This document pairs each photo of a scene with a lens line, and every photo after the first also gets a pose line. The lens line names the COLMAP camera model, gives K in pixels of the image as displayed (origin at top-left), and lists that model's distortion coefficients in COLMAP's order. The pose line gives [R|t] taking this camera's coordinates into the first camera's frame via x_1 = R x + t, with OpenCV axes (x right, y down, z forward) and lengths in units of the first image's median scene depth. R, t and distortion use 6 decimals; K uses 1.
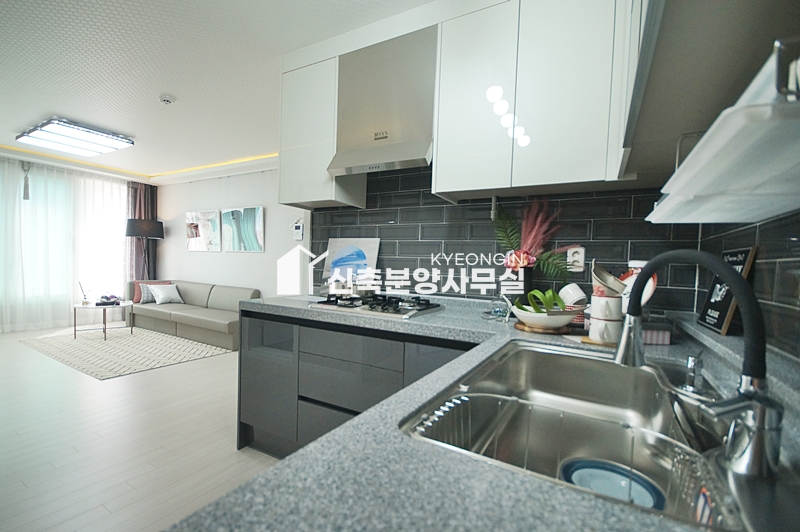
lens RADIAL K [[350.8, 0, 400.4], [0, 350.8, 275.3], [0, 0, 1]] dist [-0.000589, -0.000259]
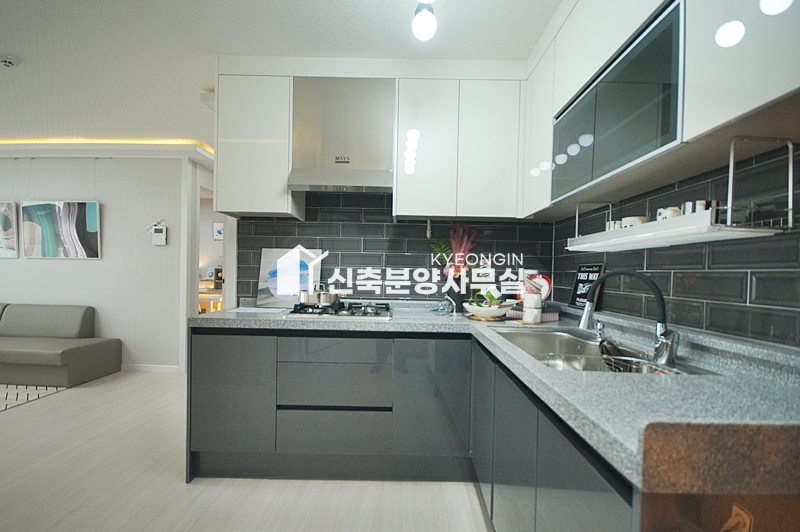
lens RADIAL K [[350.8, 0, 400.4], [0, 350.8, 275.3], [0, 0, 1]] dist [-0.000589, -0.000259]
pose [[0.876729, -0.021085, 0.480522, -0.421395], [0.026566, 0.999636, -0.004607, -0.018249], [-0.480250, 0.016805, 0.876971, -0.063905]]
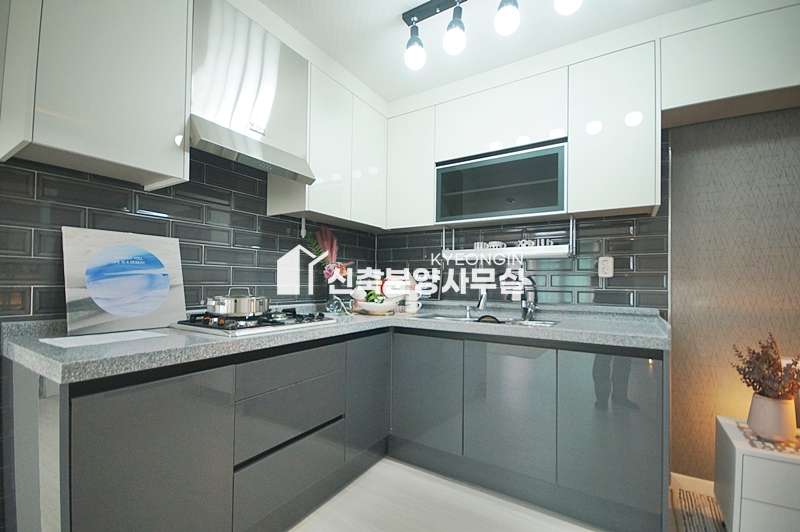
lens RADIAL K [[350.8, 0, 400.4], [0, 350.8, 275.3], [0, 0, 1]] dist [-0.000589, -0.000259]
pose [[0.046633, -0.011977, 0.998840, -0.884202], [0.022764, 0.999681, 0.010924, -0.031115], [-0.998653, 0.022229, 0.046891, 0.583404]]
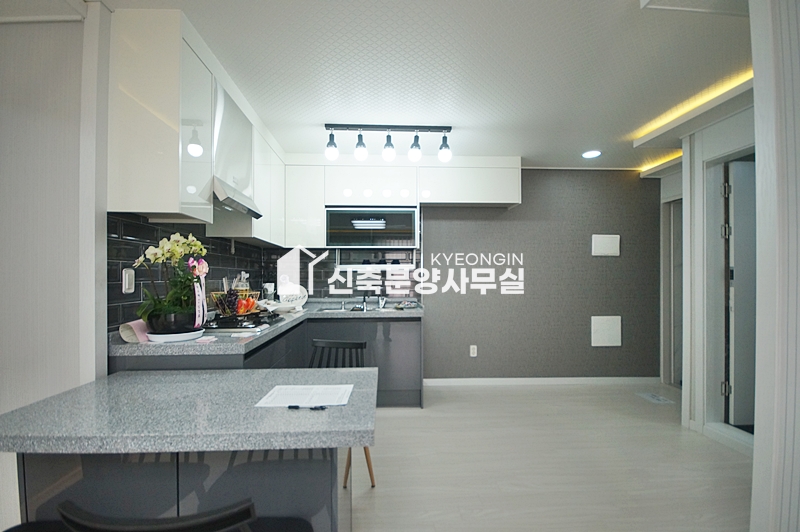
lens RADIAL K [[350.8, 0, 400.4], [0, 350.8, 275.3], [0, 0, 1]] dist [-0.000589, -0.000259]
pose [[-0.540092, -0.025126, 0.841231, -1.348988], [0.017697, 0.998994, 0.041200, -0.112975], [-0.841420, 0.037139, -0.539105, 1.154711]]
